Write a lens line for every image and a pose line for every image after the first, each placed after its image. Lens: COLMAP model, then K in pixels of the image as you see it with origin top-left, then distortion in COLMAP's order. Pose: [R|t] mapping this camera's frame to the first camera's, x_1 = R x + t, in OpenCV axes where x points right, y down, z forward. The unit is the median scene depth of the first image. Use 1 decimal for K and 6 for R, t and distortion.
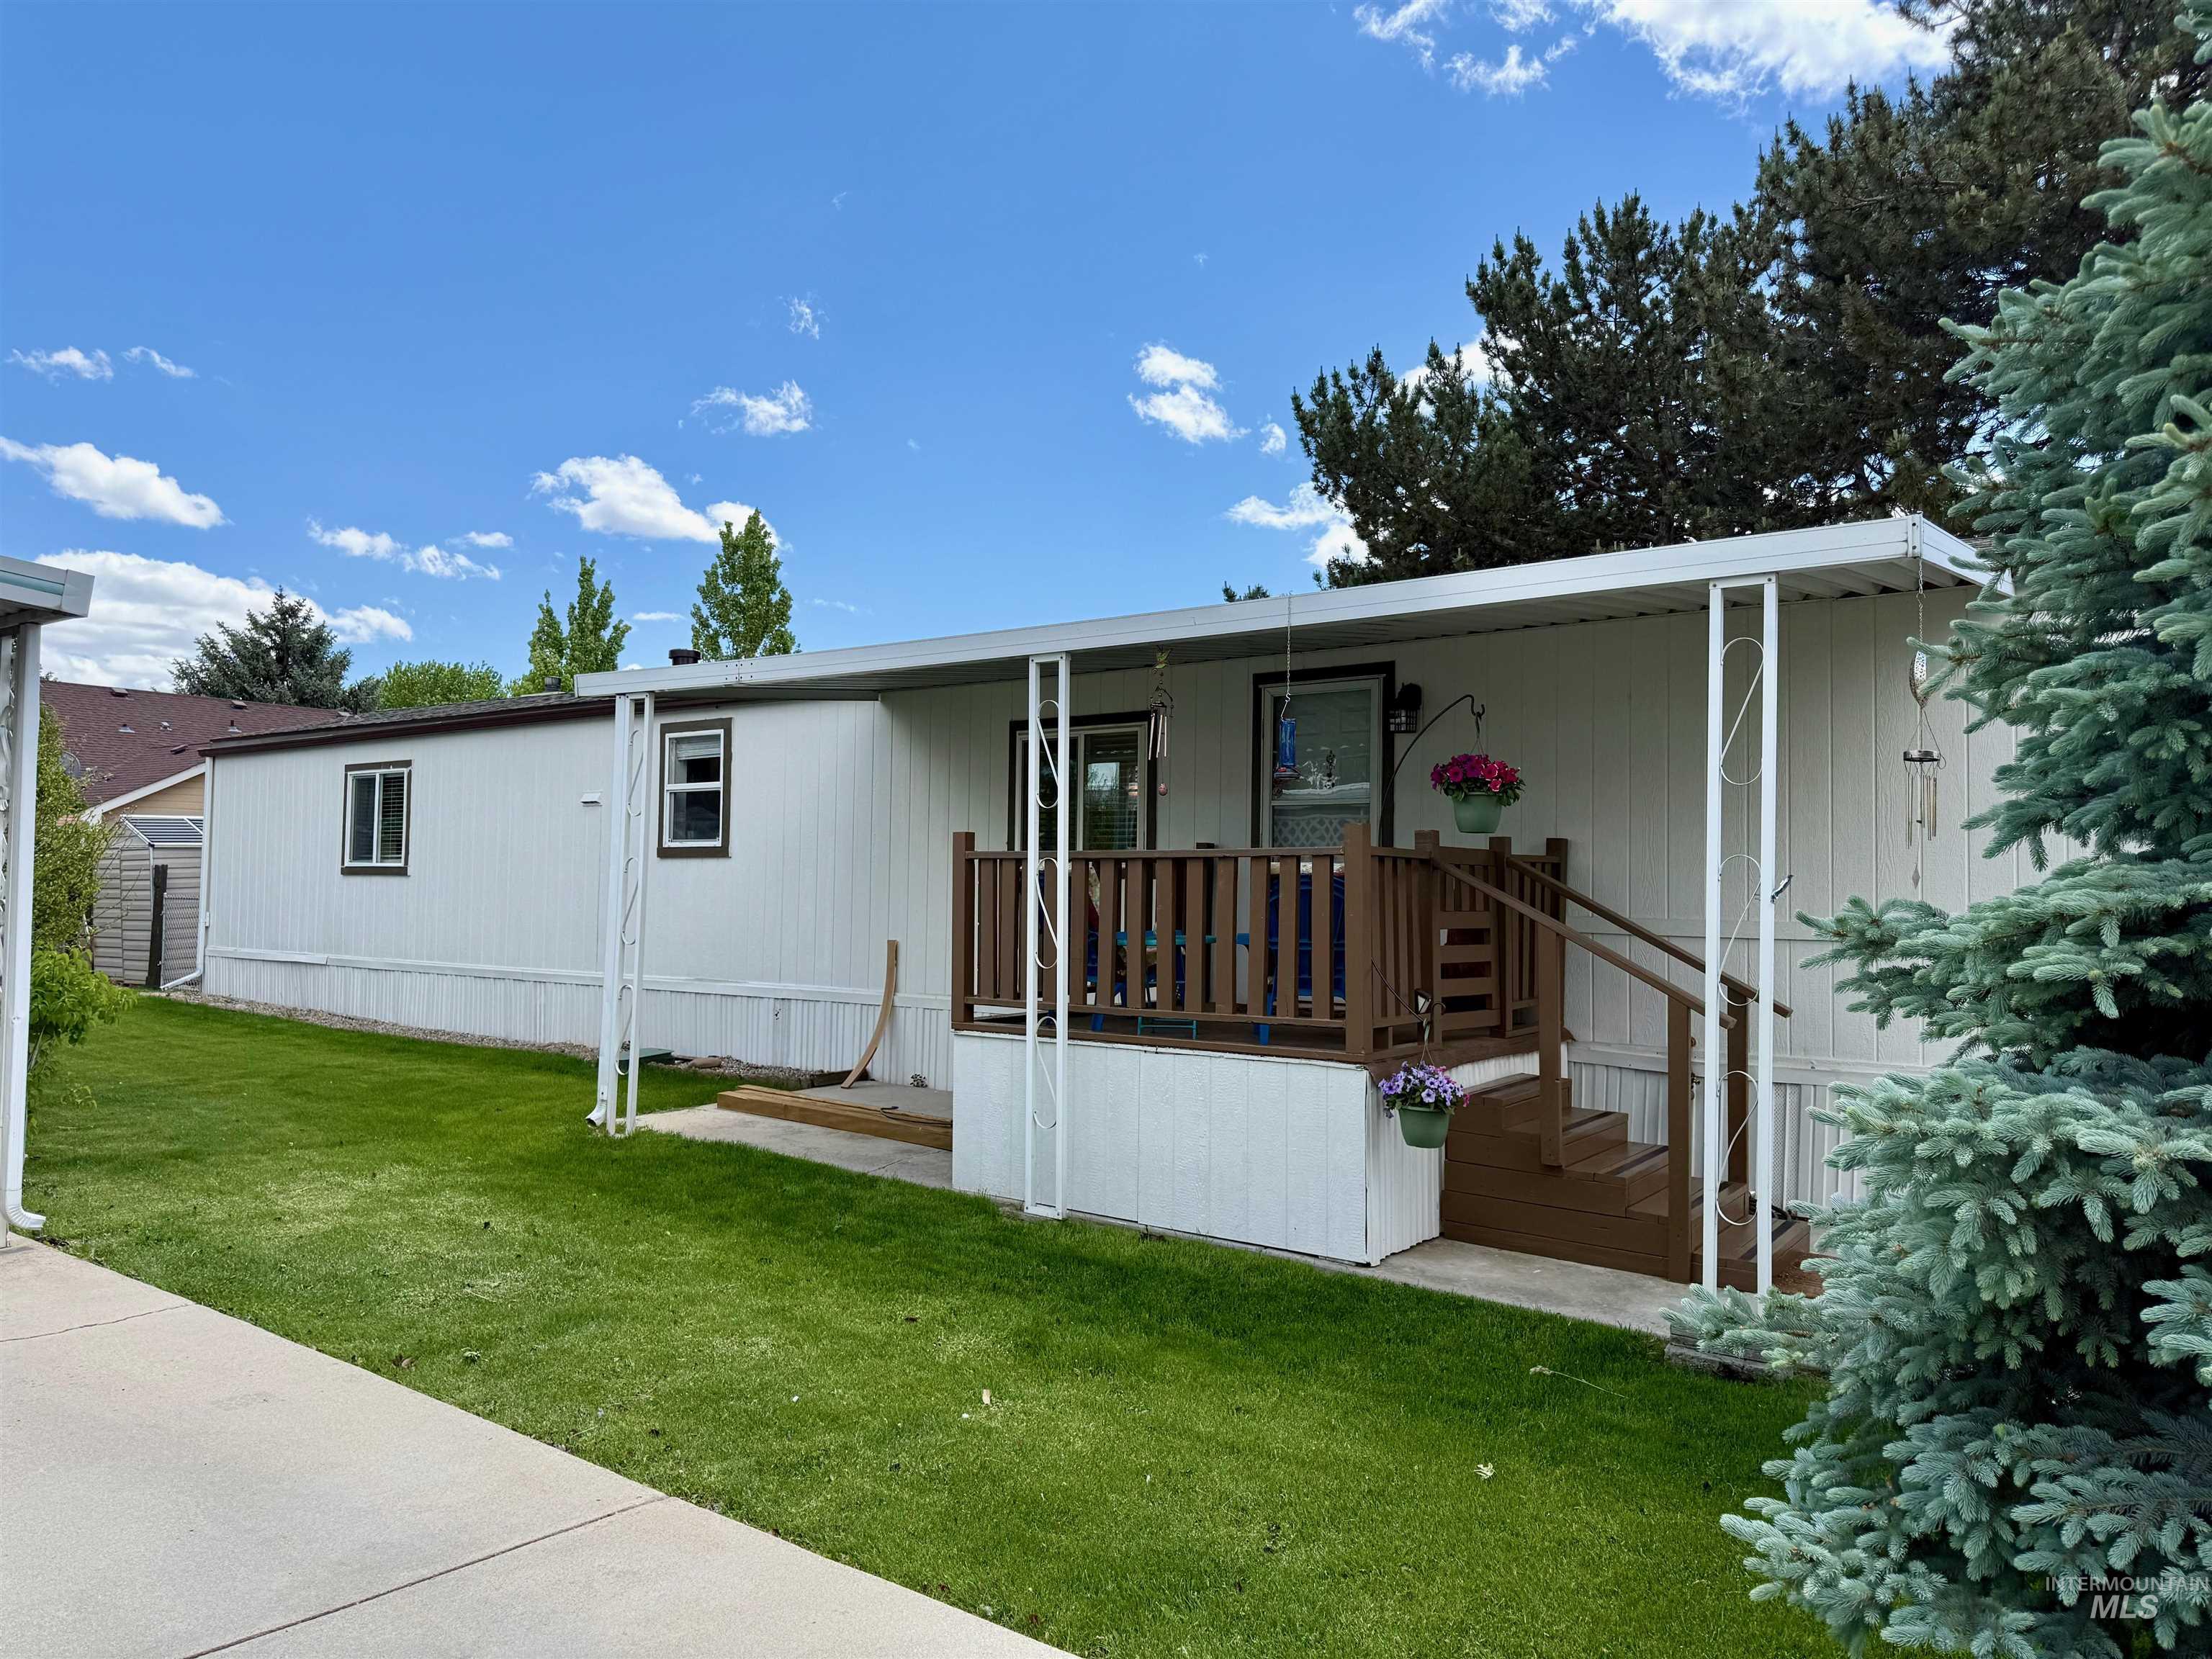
lens RADIAL K [[1557.8, 0, 1103.9], [0, 1557.8, 832.9], [0, 0, 1]] dist [0.054309, -0.048204]
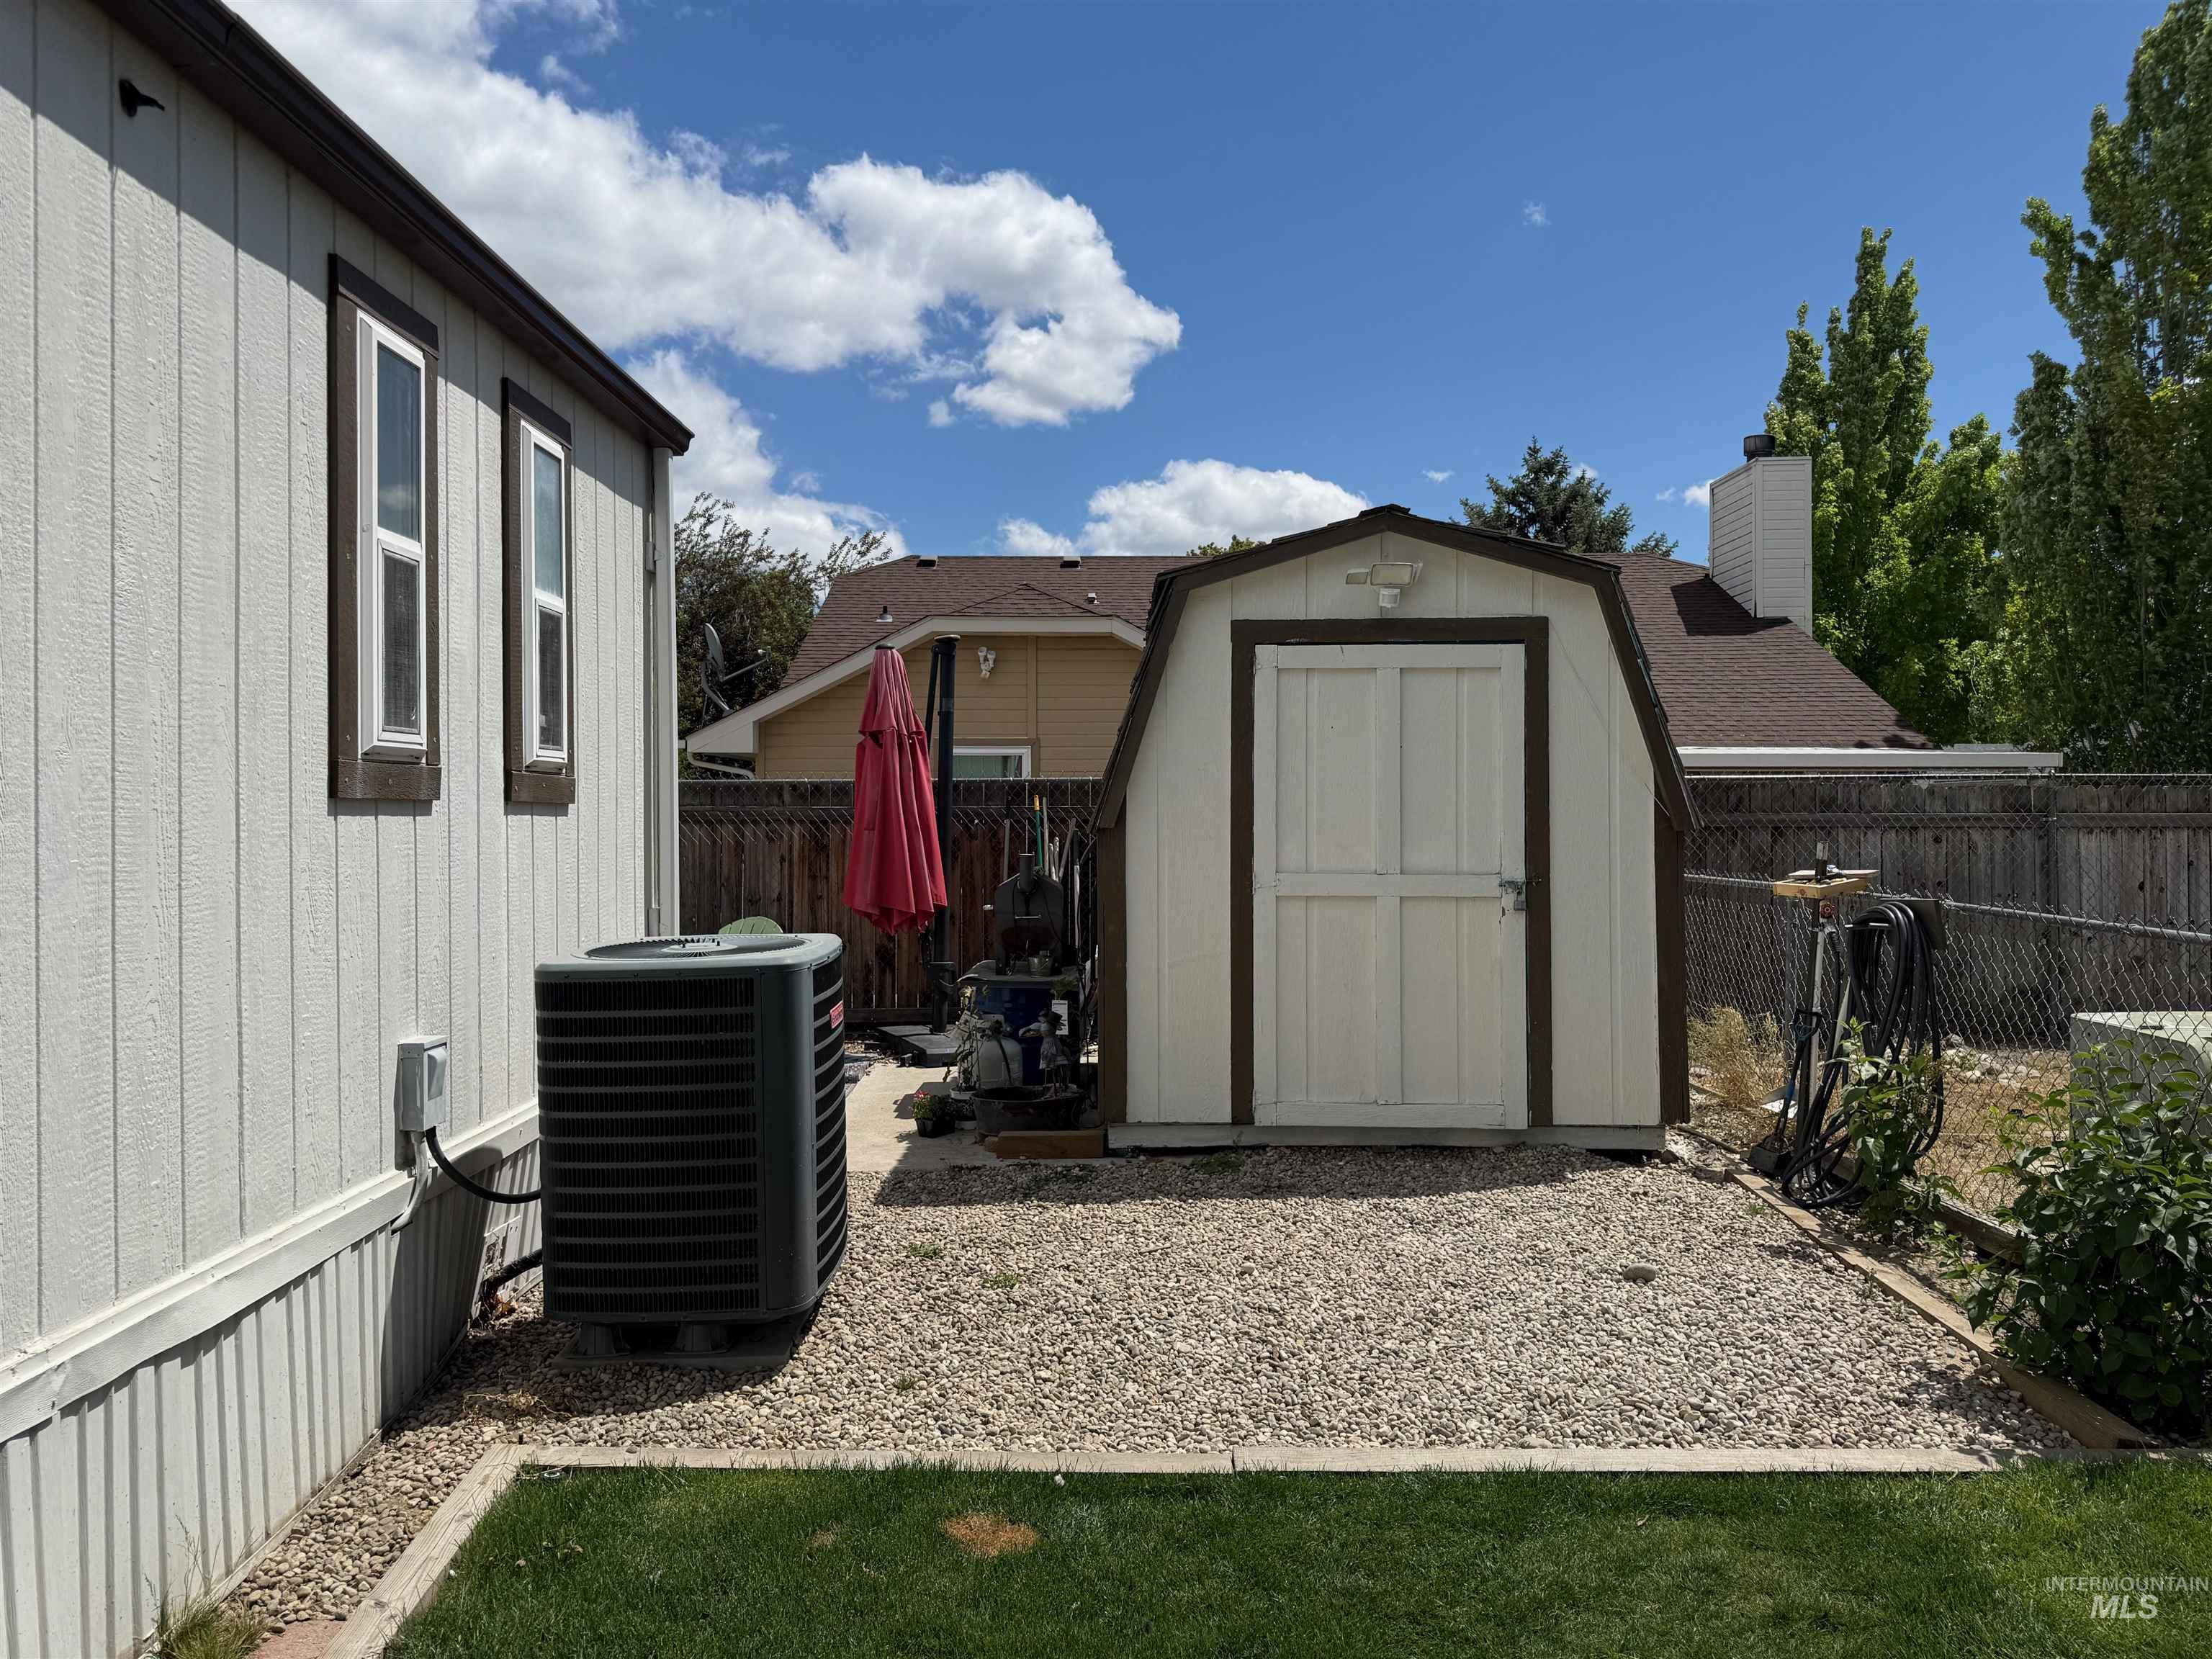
lens RADIAL K [[1557.8, 0, 1106.6], [0, 1557.8, 828.6], [0, 0, 1]] dist [0.054309, -0.048204]
pose [[0.607840, -0.013657, -0.793942, -0.058738], [0.047631, 0.998679, 0.019287, 0.009906], [0.792630, -0.049539, 0.607687, 0.445956]]
